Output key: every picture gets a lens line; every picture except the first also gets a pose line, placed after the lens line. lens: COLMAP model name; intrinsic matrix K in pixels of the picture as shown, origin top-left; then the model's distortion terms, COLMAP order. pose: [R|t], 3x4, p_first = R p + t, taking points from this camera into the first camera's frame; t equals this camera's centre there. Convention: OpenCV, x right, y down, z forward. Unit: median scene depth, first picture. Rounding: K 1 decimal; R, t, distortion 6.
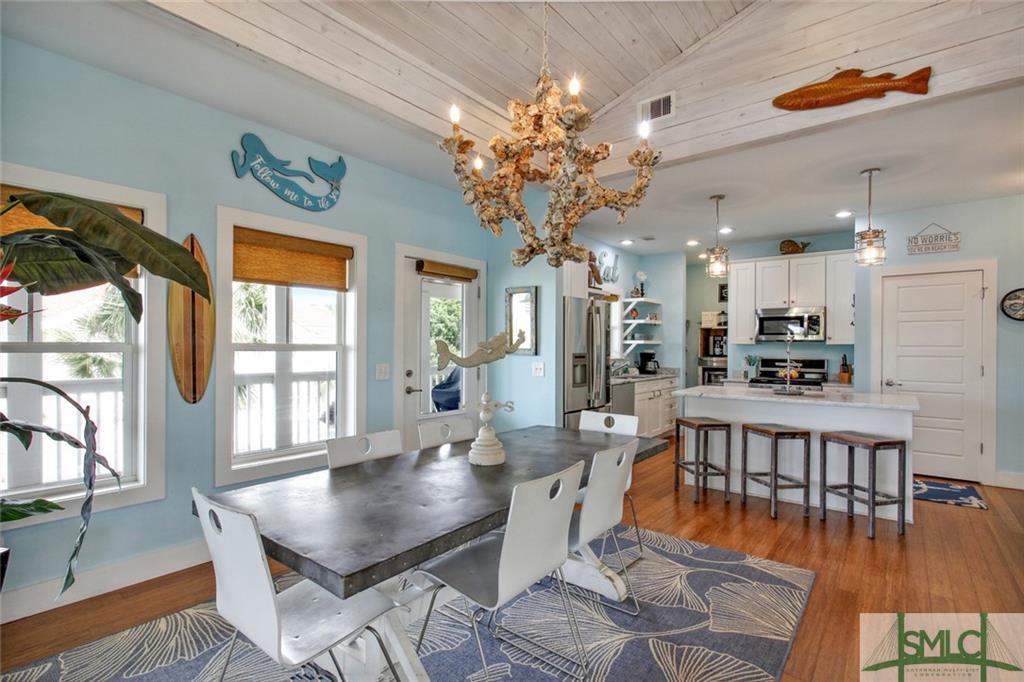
lens RADIAL K [[493.5, 0, 503.7], [0, 493.5, 346.2], [0, 0, 1]] dist [-0.010309, 0.005568]
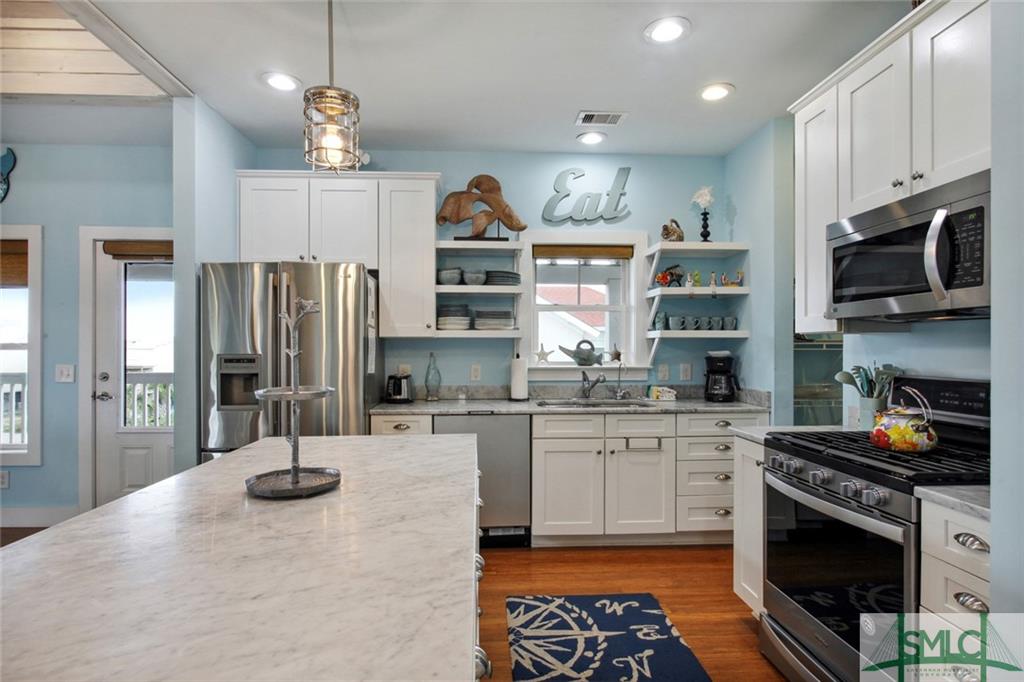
lens RADIAL K [[526.8, 0, 507.1], [0, 526.8, 348.6], [0, 0, 1]] dist [-0.003167, 0.000057]
pose [[0.667107, -0.004440, -0.744948, 0.642700], [0.003400, 0.999990, -0.002915, 0.007781], [0.744954, -0.000588, 0.667116, 0.616536]]
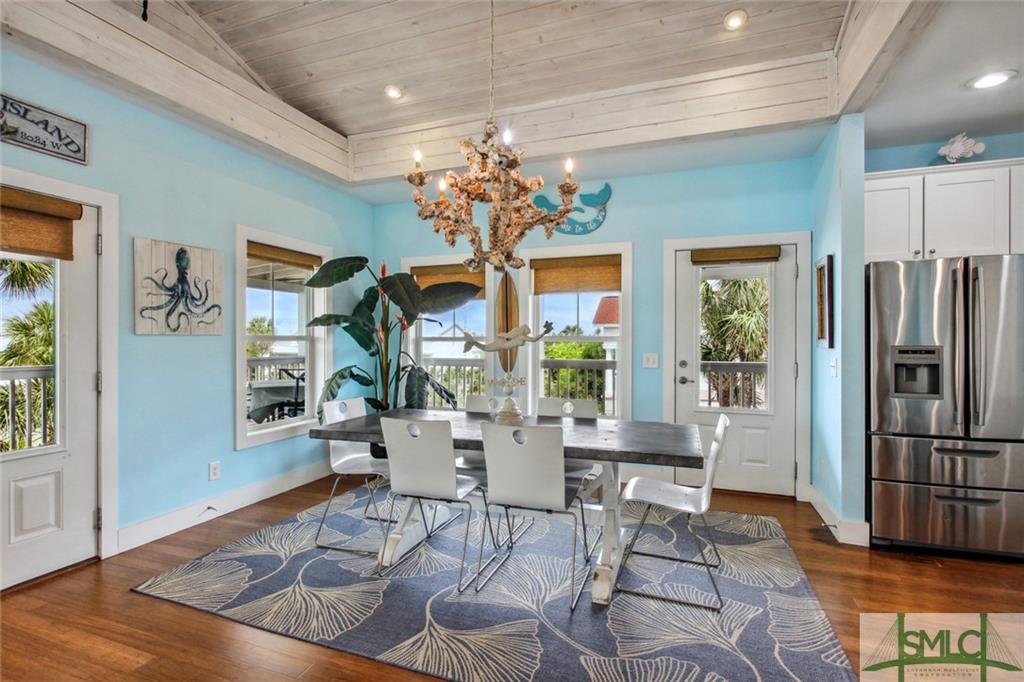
lens RADIAL K [[493.5, 0, 502.5], [0, 493.5, 338.3], [0, 0, 1]] dist [-0.010309, 0.005568]
pose [[0.313203, -0.008723, -0.949646, 0.446368], [-0.000670, 0.999956, -0.009406, 0.008070], [0.949686, 0.003582, 0.313183, 0.219305]]
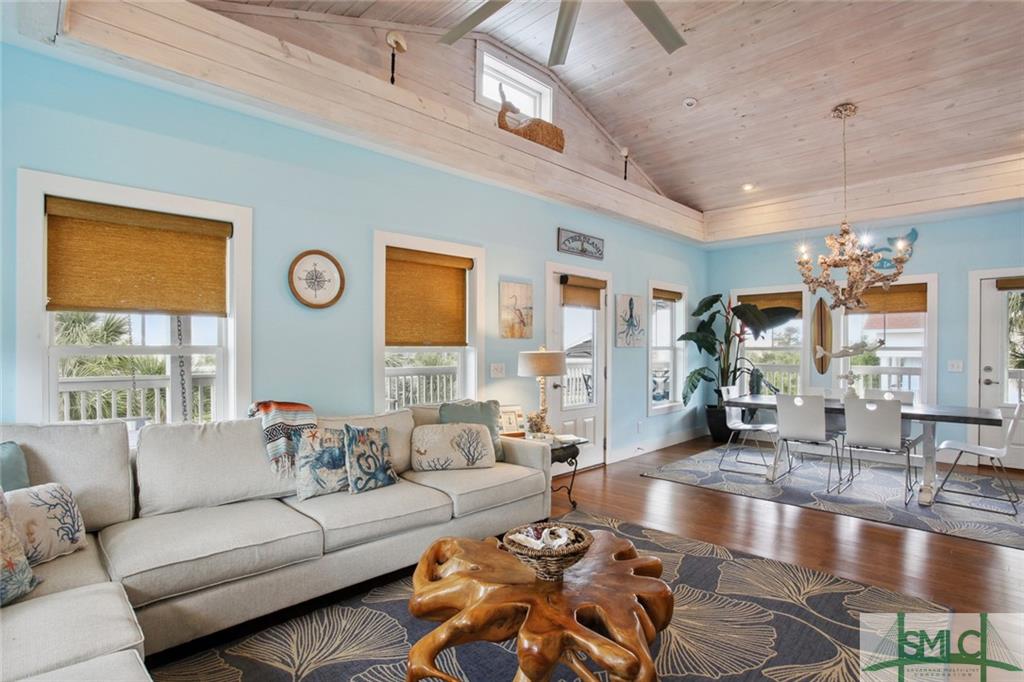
lens RADIAL K [[493.5, 0, 546.3], [0, 493.5, 346.9], [0, 0, 1]] dist [-0.010309, 0.005568]
pose [[-0.066949, -0.007696, -0.997727, 0.795094], [-0.002606, 0.999968, -0.007539, 0.007181], [0.997753, 0.002095, -0.066967, -0.050037]]
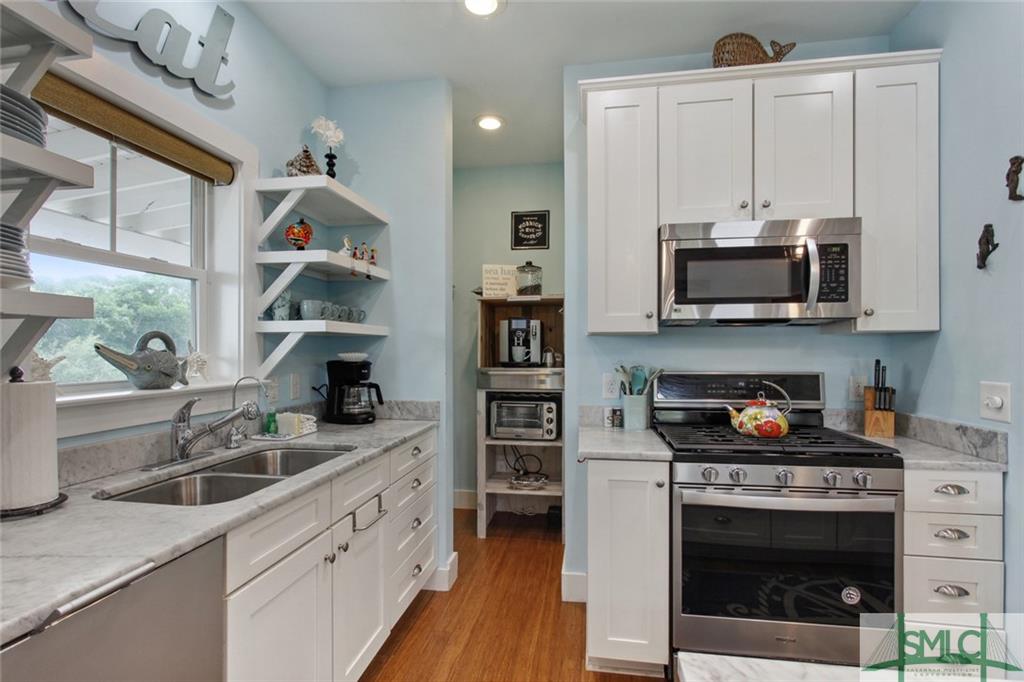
lens RADIAL K [[493.5, 0, 505.9], [0, 493.5, 347.5], [0, 0, 1]] dist [-0.010309, 0.005568]
pose [[0.871589, -0.005421, 0.490207, 0.264061], [0.006070, 0.999982, 0.000266, 0.005583], [-0.490200, 0.002744, 0.871606, 0.782299]]
